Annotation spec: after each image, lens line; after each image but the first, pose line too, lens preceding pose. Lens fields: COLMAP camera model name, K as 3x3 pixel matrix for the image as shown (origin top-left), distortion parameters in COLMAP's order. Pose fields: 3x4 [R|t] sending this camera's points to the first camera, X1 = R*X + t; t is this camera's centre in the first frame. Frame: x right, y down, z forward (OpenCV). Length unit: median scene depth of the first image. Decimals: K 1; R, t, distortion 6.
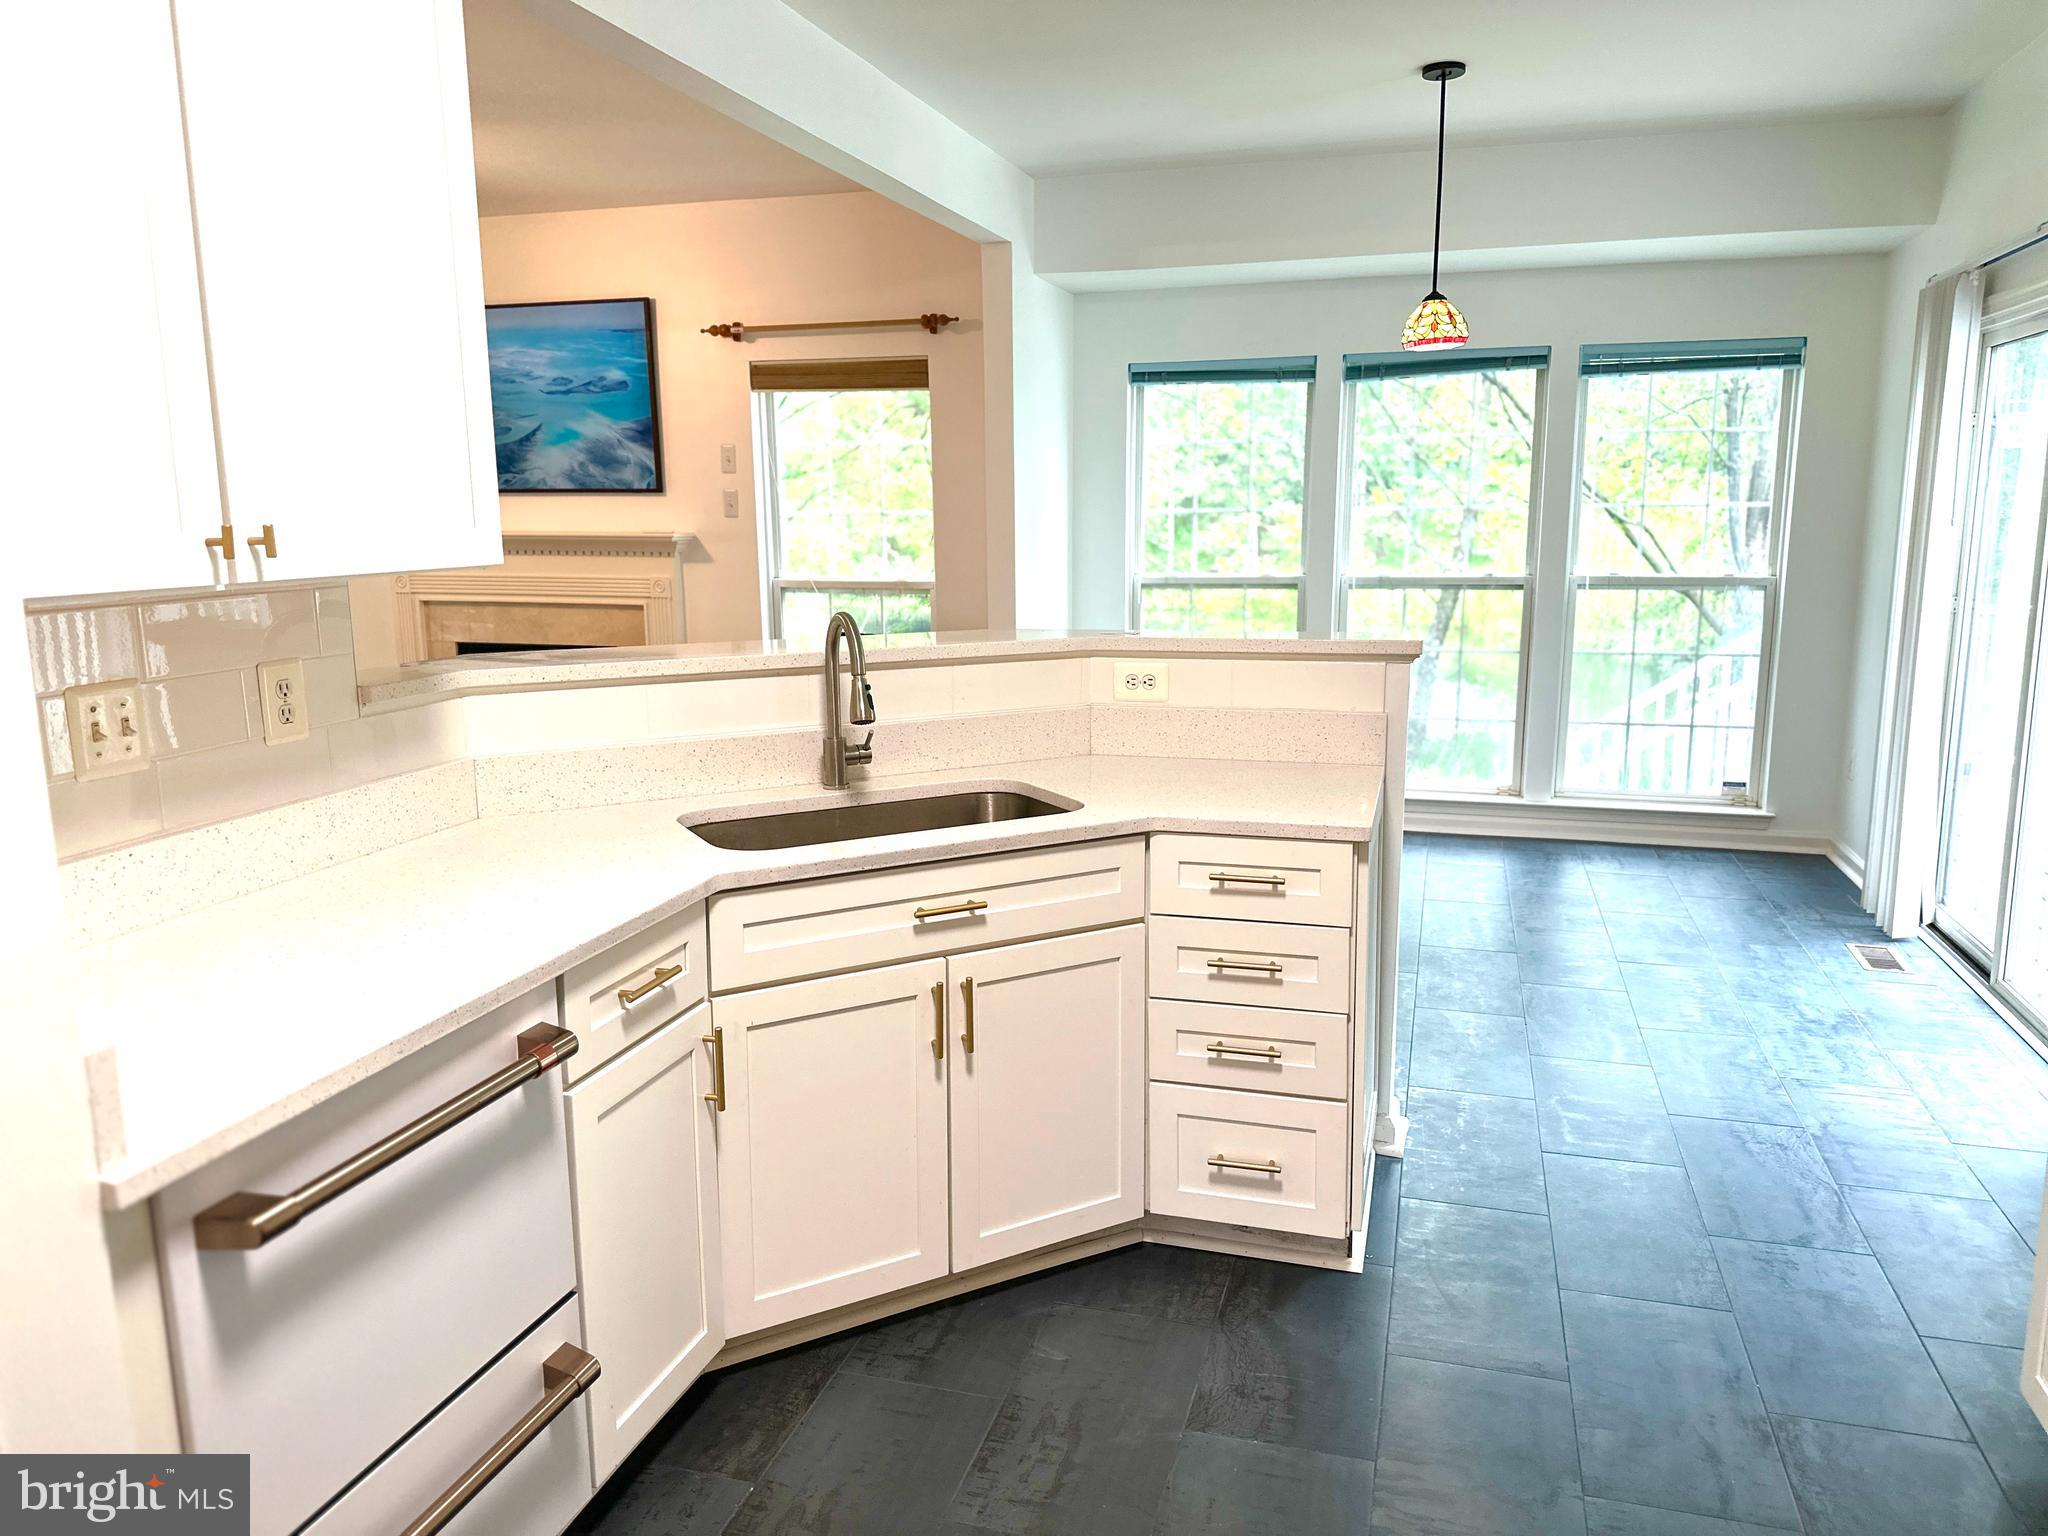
lens RADIAL K [[1449.1, 0, 1030.4], [0, 1449.1, 772.5], [0, 0, 1]] dist [0.145614, -0.208929]
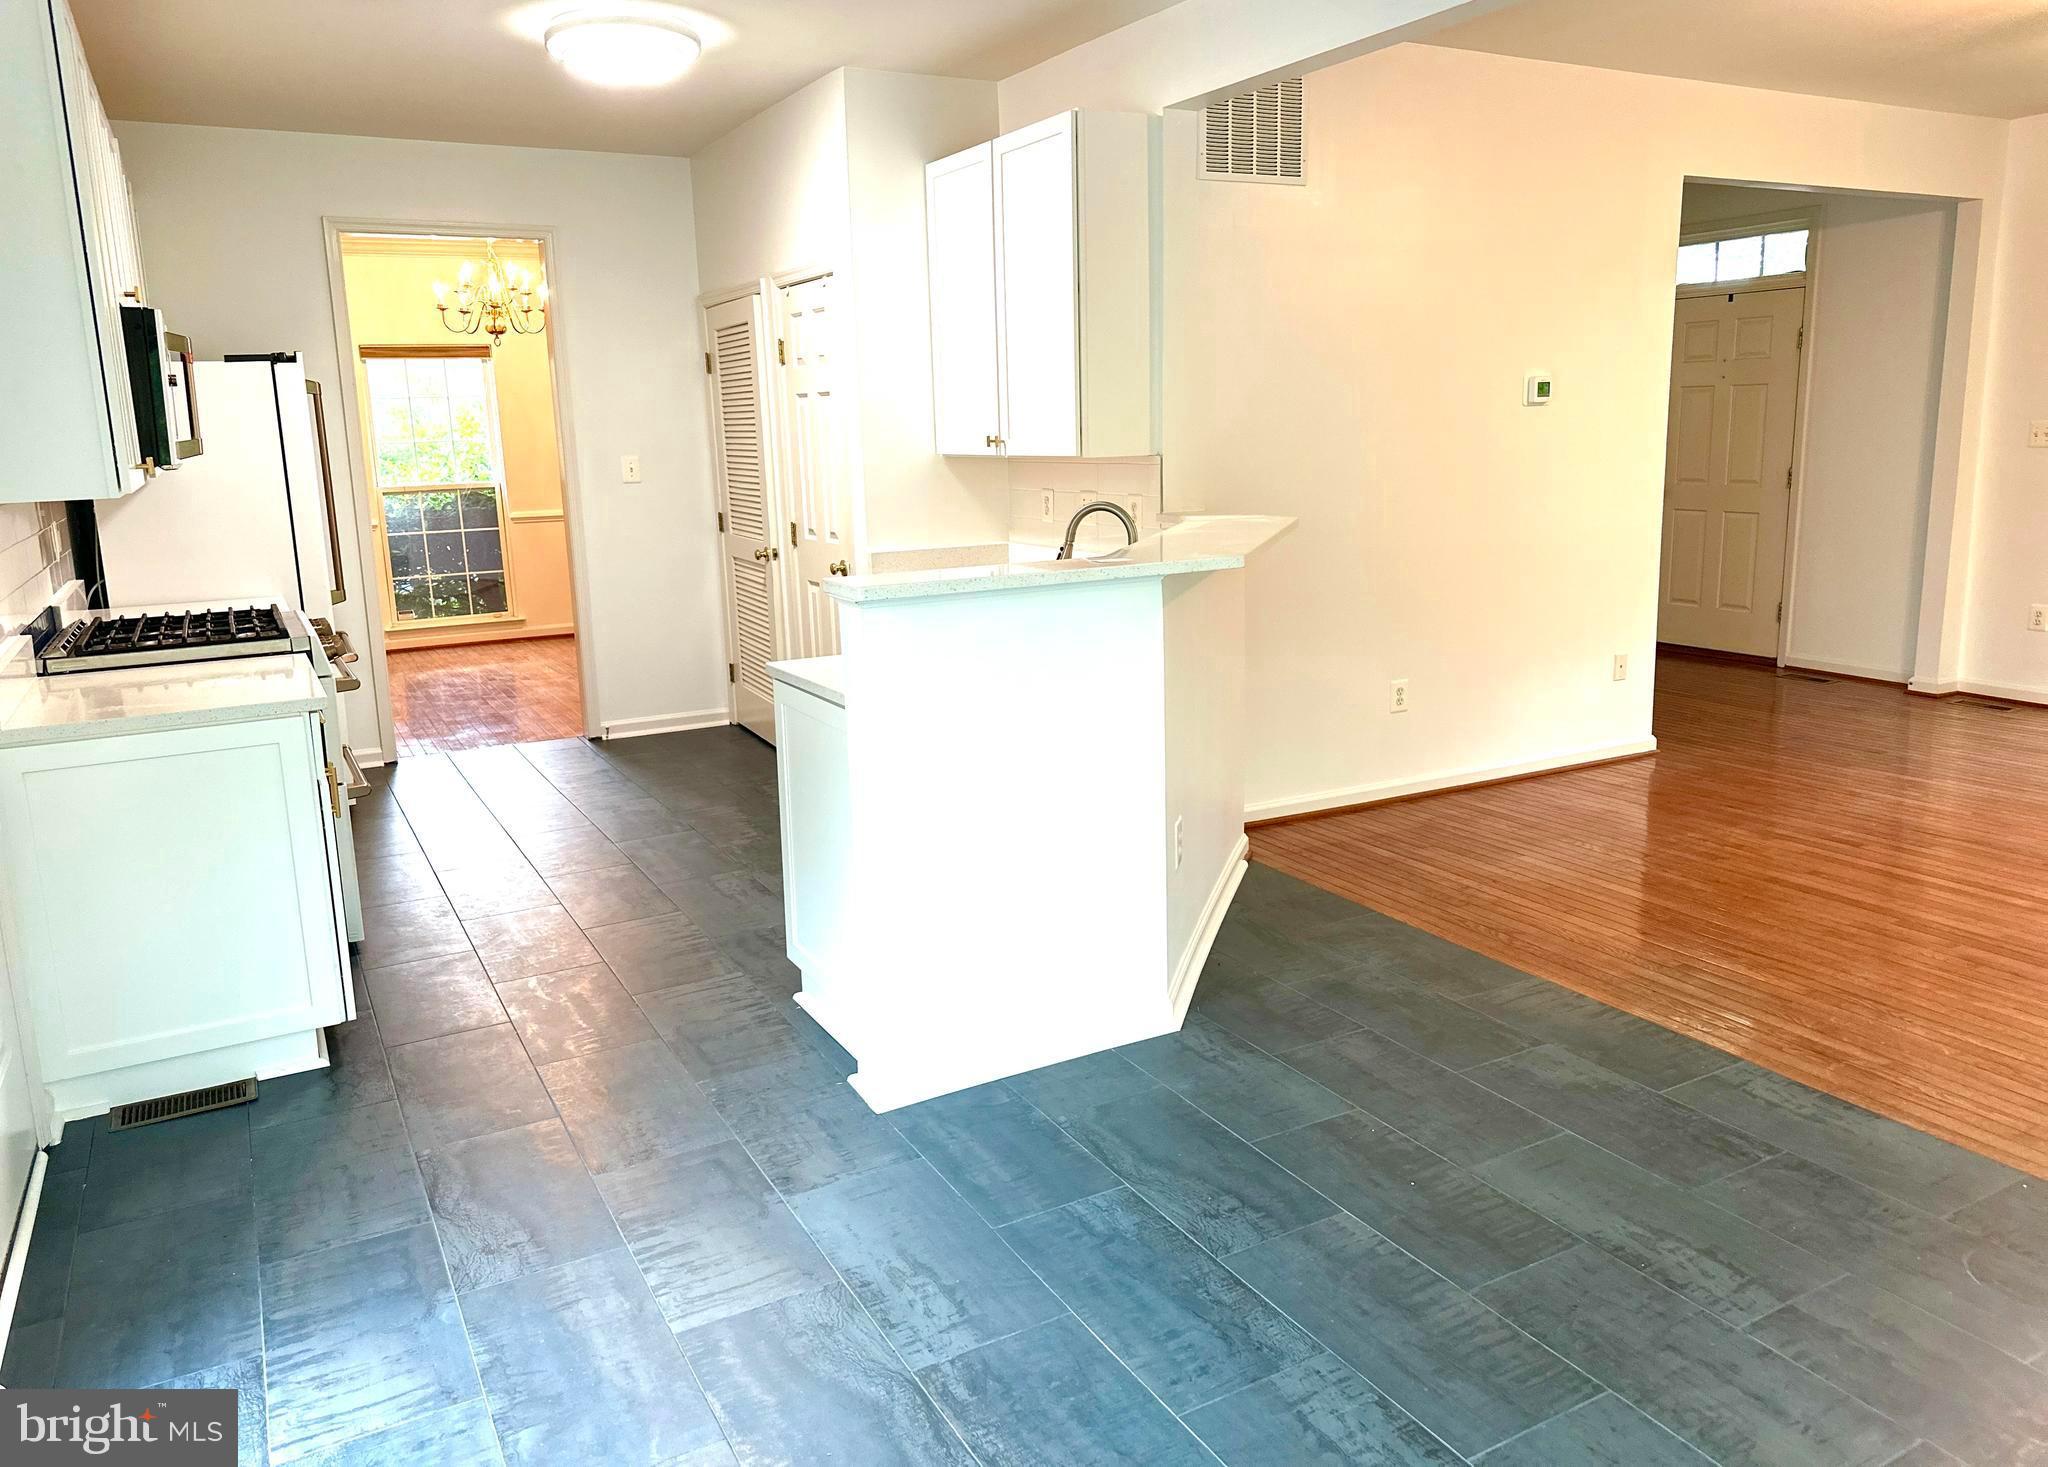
lens RADIAL K [[1462.9, 0, 1022.8], [0, 1462.9, 696.8], [0, 0, 1]] dist [-0.000493, -0.001520]
pose [[-0.697330, 0.157721, -0.699182, 0.415361], [-0.096128, 0.946096, 0.309293, -0.159096], [0.710275, 0.282891, -0.644579, 0.840051]]
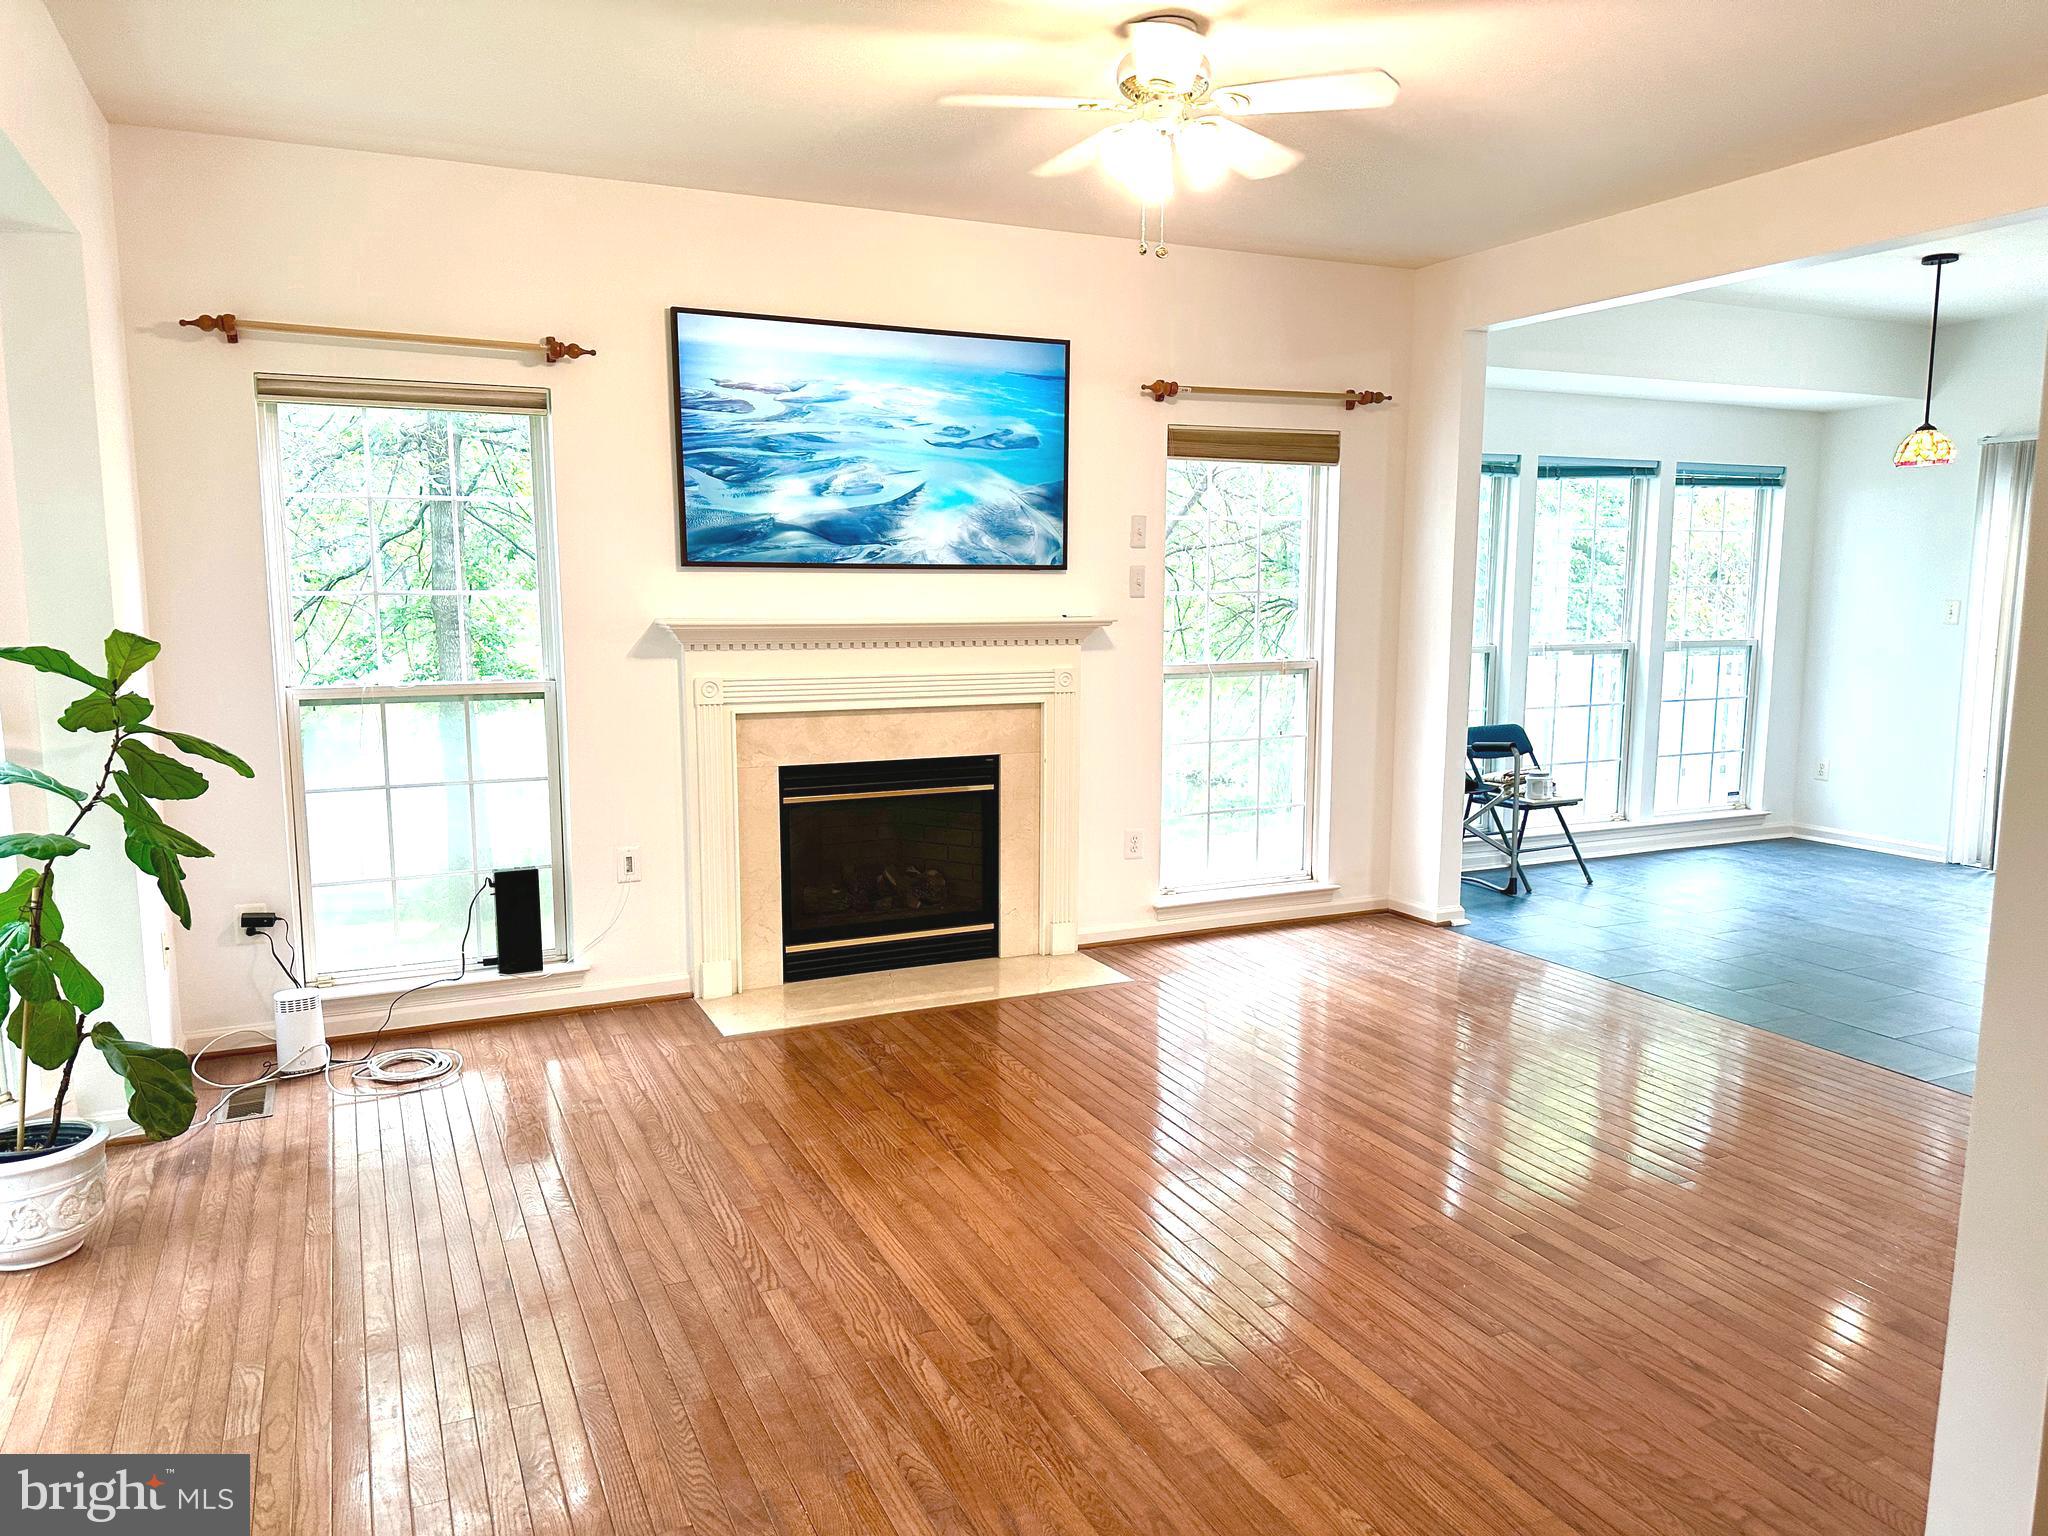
lens RADIAL K [[1449.1, 0, 1030.4], [0, 1449.1, 772.5], [0, 0, 1]] dist [0.145614, -0.208929]
pose [[0.739350, -0.083332, 0.668145, -0.836554], [0.107477, 0.994195, 0.005066, -0.080872], [-0.664689, 0.068065, 0.744014, 0.397108]]
